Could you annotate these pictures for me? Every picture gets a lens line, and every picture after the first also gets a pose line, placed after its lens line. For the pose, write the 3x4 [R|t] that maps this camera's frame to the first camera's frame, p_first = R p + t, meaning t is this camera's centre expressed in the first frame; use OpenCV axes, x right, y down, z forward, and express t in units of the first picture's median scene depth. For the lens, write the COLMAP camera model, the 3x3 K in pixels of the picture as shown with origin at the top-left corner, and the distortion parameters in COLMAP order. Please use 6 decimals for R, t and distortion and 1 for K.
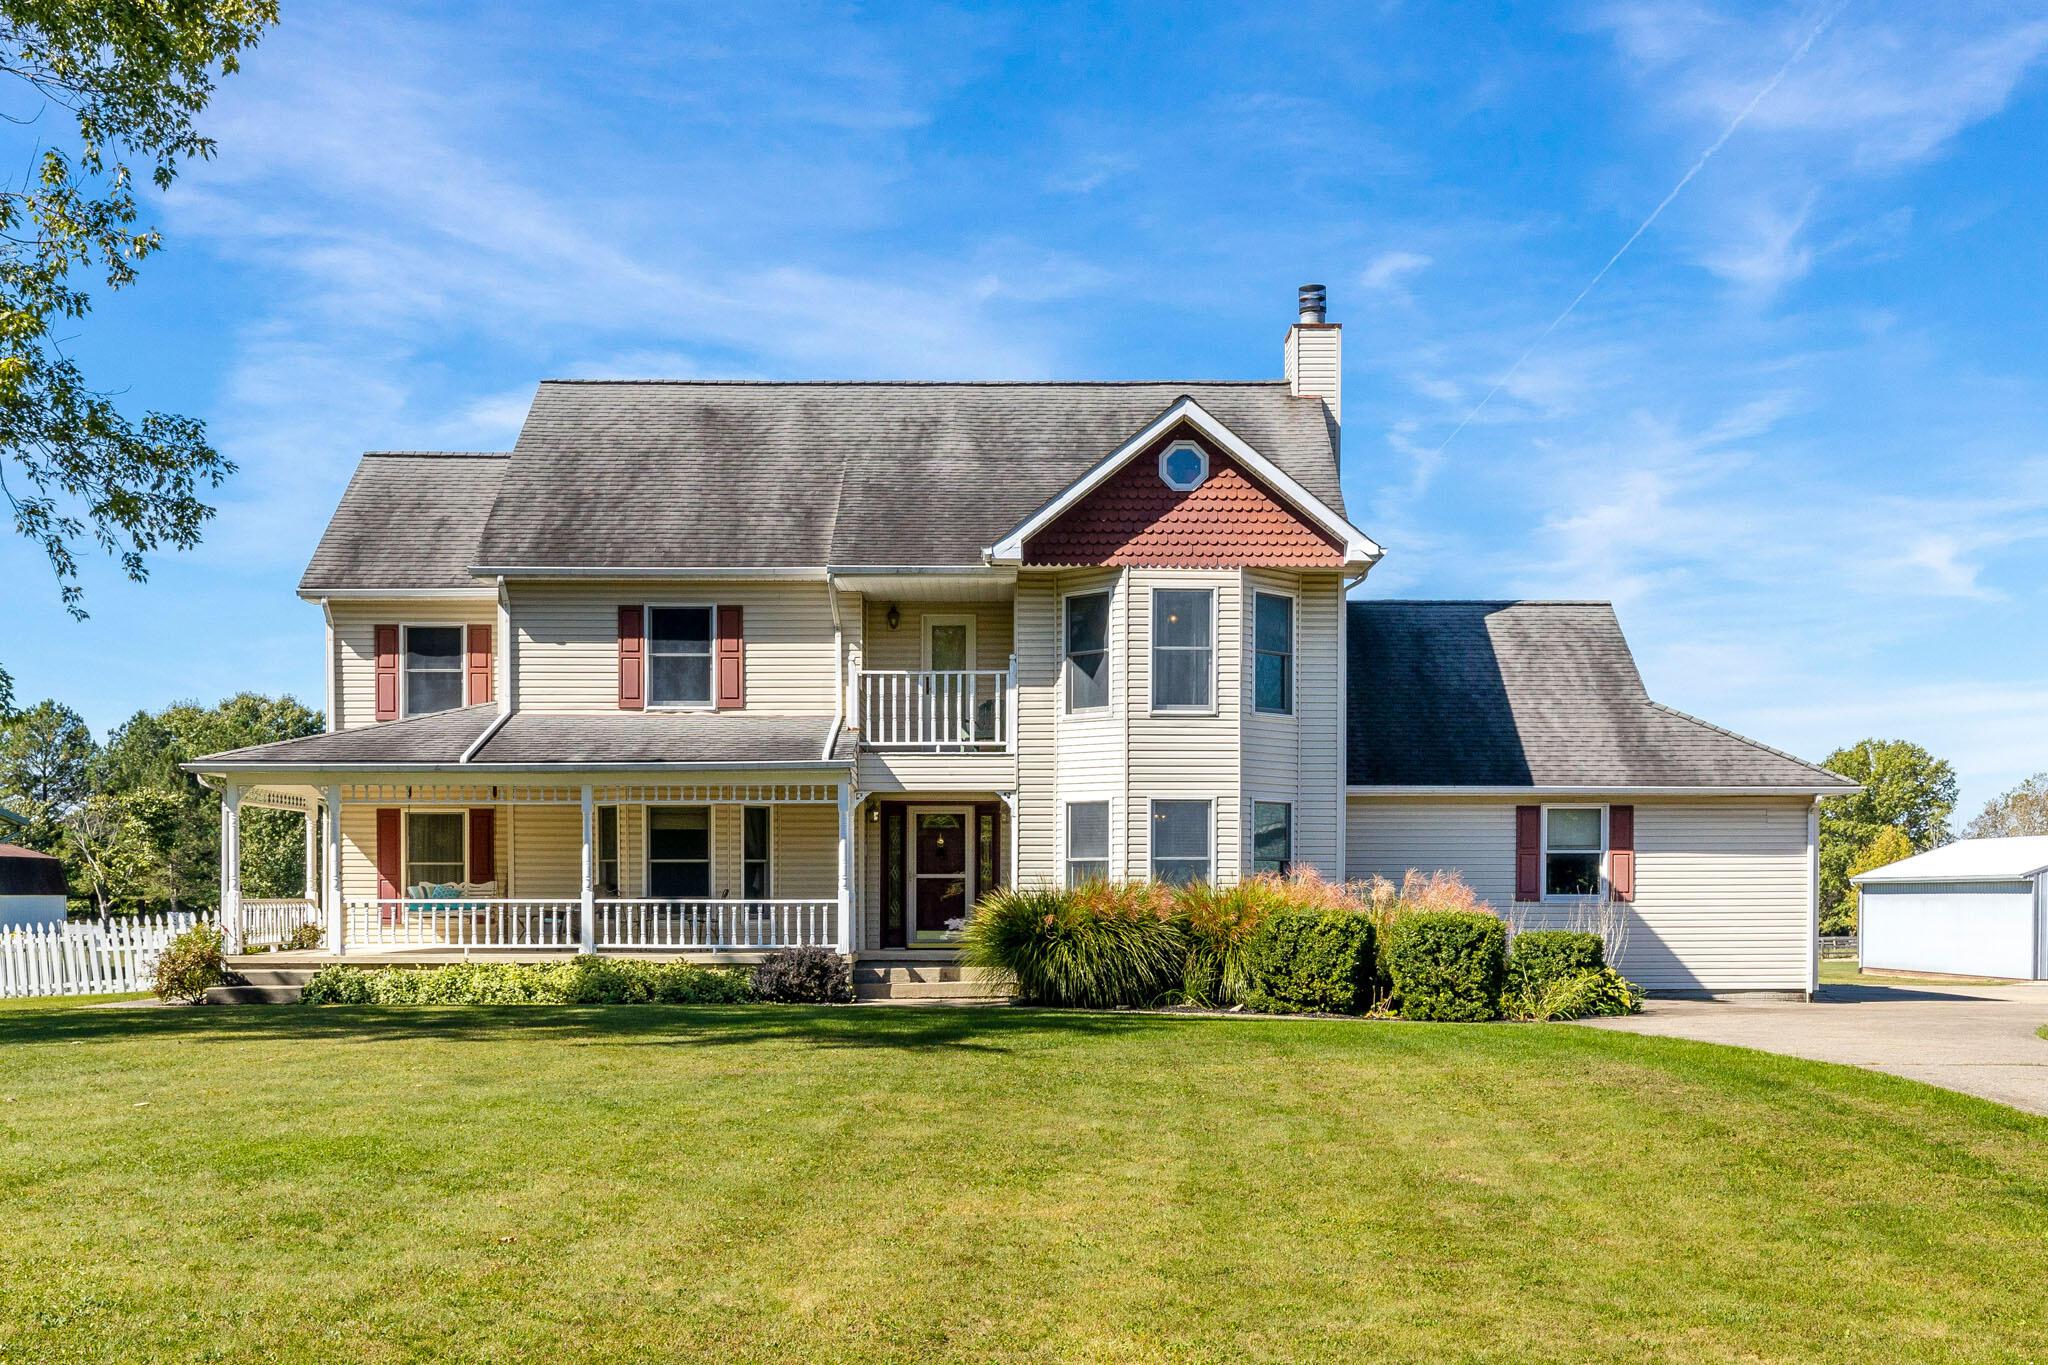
lens RADIAL K [[2383.3, 0, 1032.9], [0, 2383.3, 744.0], [0, 0, 1]] dist [0.007144, 0.000000]
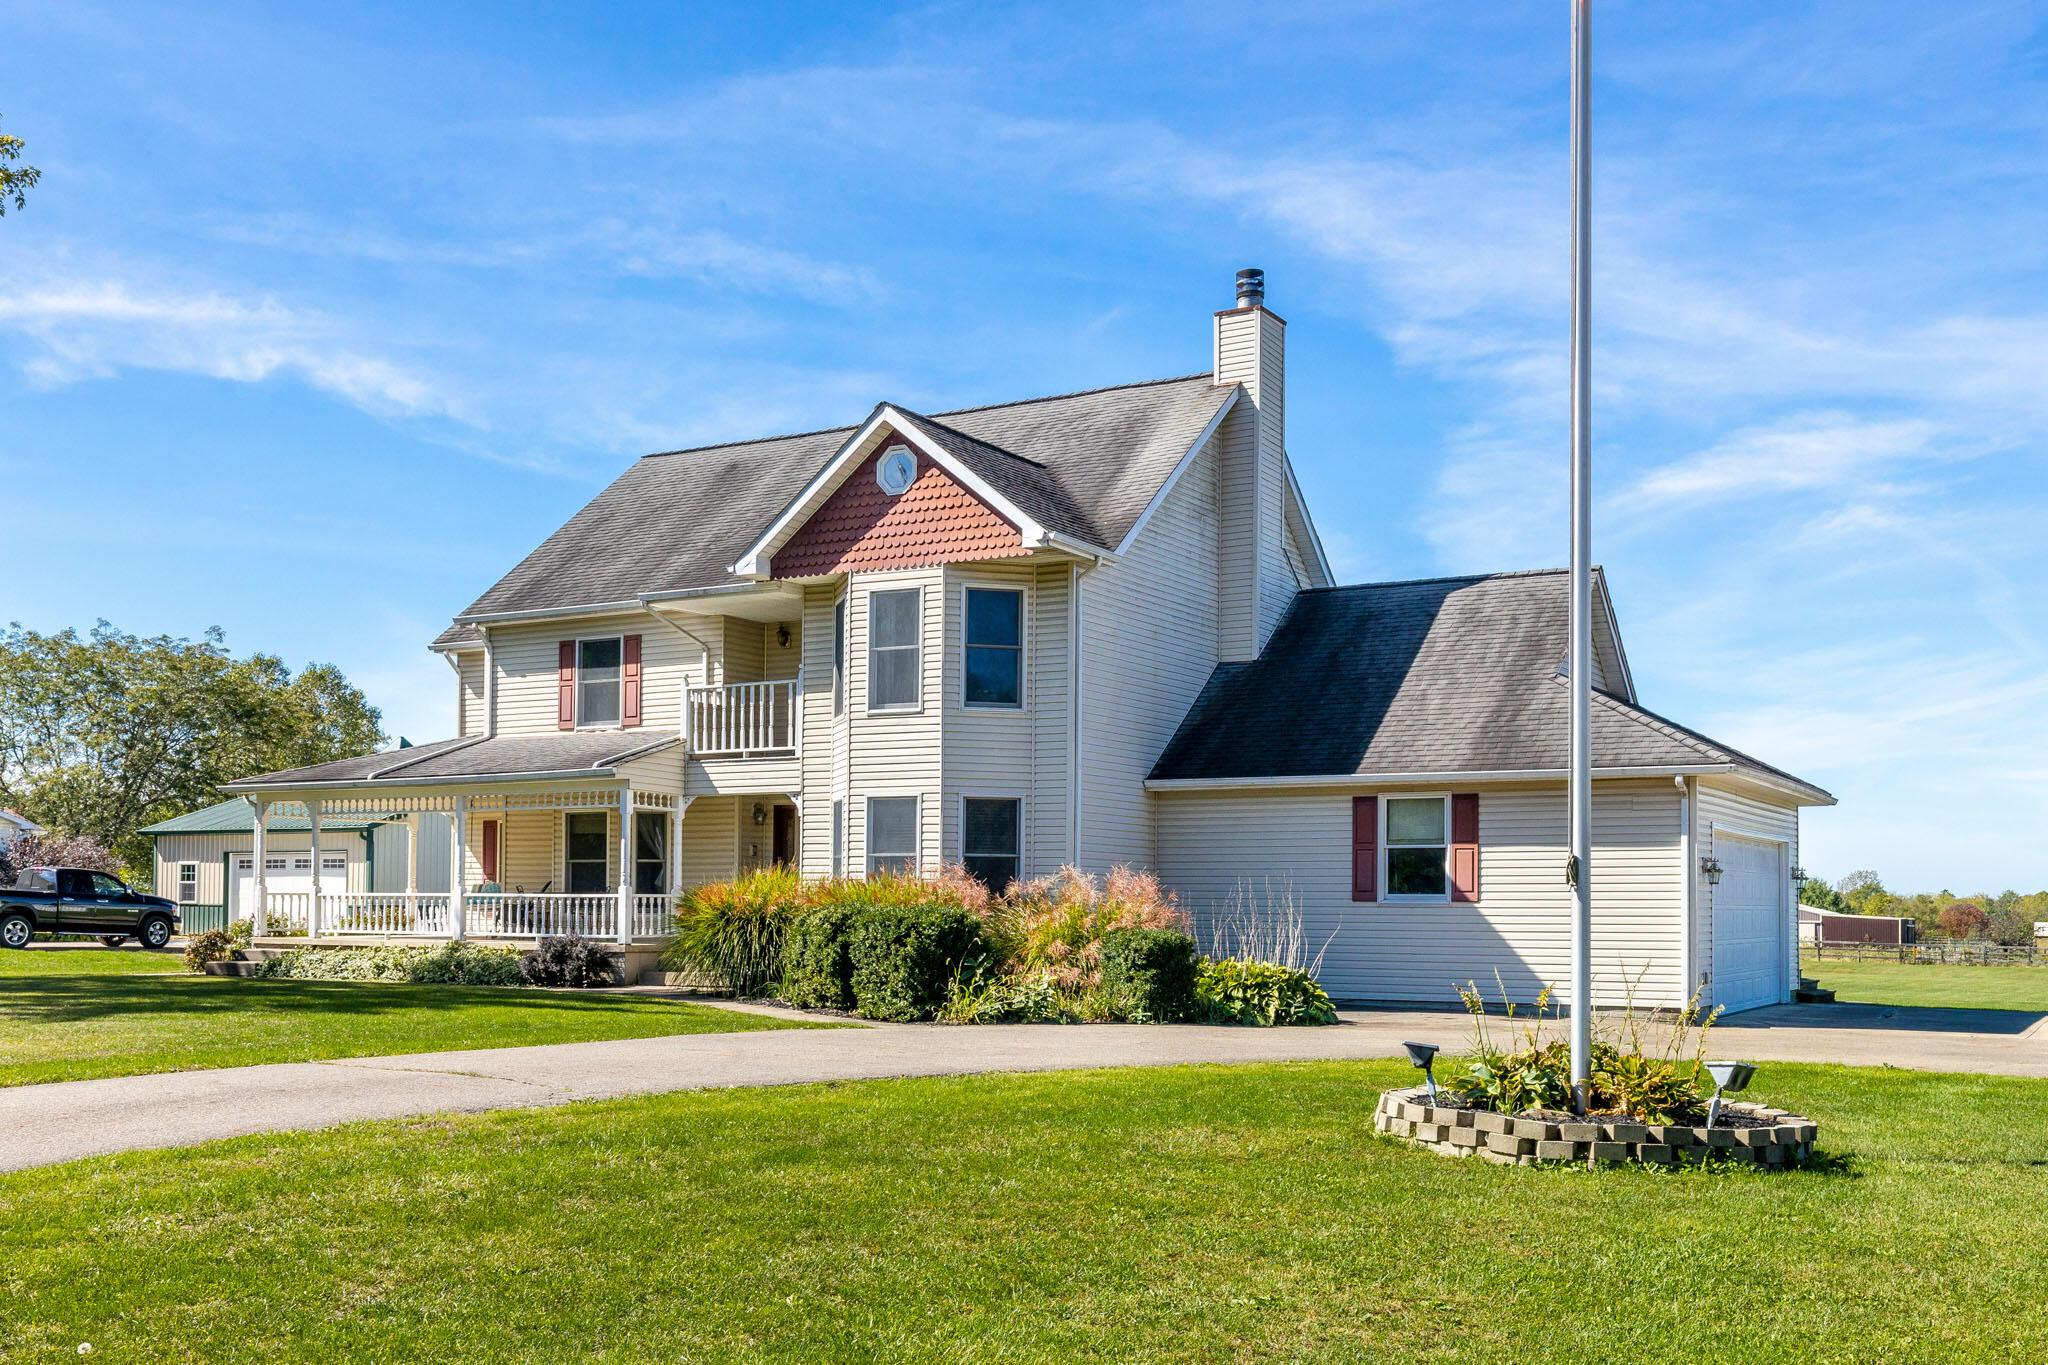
lens RADIAL K [[2046.4, 0, 971.7], [0, 2046.4, 696.1], [0, 0, 1]] dist [0.000469, 0.000000]
pose [[0.843848, -0.048591, -0.534377, 0.529685], [0.027013, 0.998475, -0.048135, 0.022225], [0.535901, 0.026184, 0.843875, 0.266261]]
